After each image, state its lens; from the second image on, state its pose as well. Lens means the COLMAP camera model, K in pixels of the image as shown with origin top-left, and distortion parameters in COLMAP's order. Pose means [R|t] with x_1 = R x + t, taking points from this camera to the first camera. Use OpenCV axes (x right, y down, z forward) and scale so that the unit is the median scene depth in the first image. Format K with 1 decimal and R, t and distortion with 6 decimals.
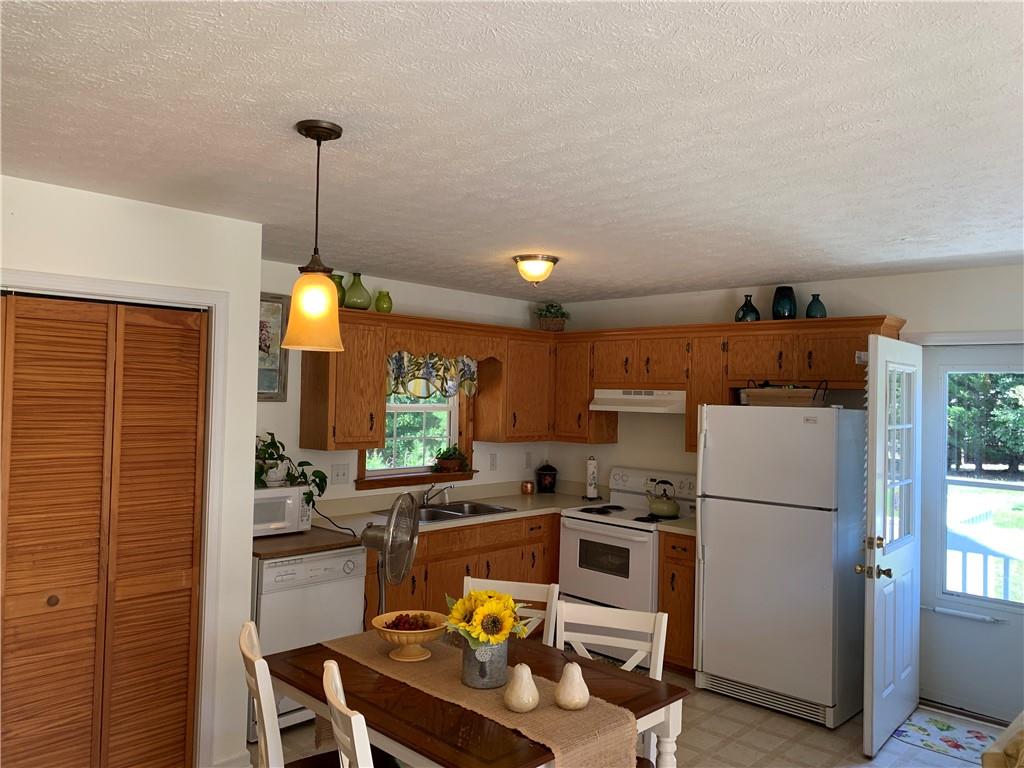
lens RADIAL K [[774.9, 0, 508.5], [0, 774.9, 368.4], [0, 0, 1]] dist [0.015325, -0.005993]
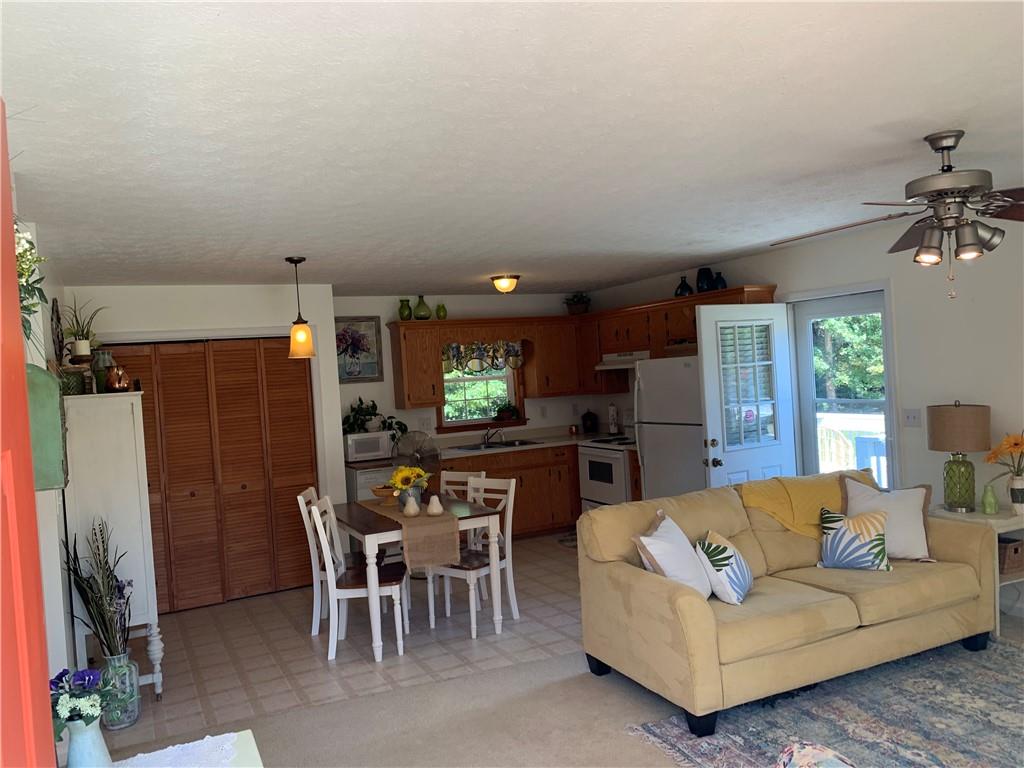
lens RADIAL K [[777.9, 0, 494.3], [0, 777.9, 381.8], [0, 0, 1]] dist [0.105689, -0.163890]
pose [[0.934014, -0.079665, -0.348241, 0.456094], [0.097767, 0.994604, 0.034692, 0.008844], [0.343599, -0.066450, 0.936763, -0.410169]]
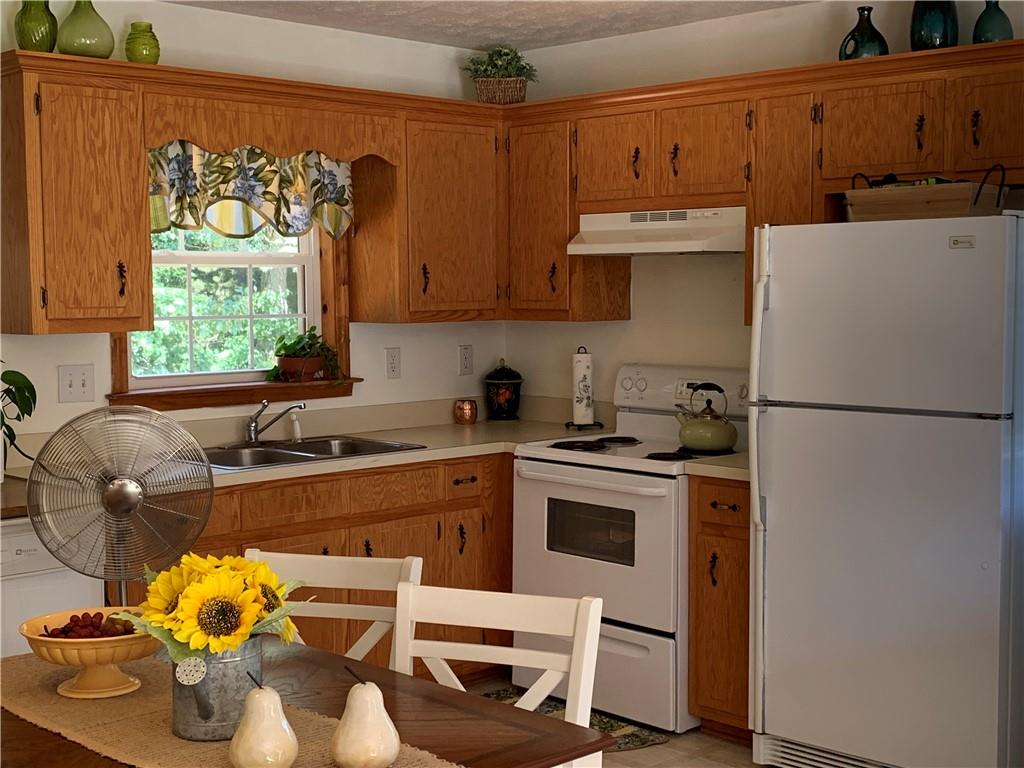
lens RADIAL K [[1428.8, 0, 513.0], [0, 1428.8, 404.0], [0, 0, 1]] dist [0.045892, -0.099039]
pose [[0.999369, -0.026207, -0.023982, 0.096017], [0.028848, 0.992668, 0.117377, 0.043410], [0.020730, -0.117995, 0.992798, 0.046841]]
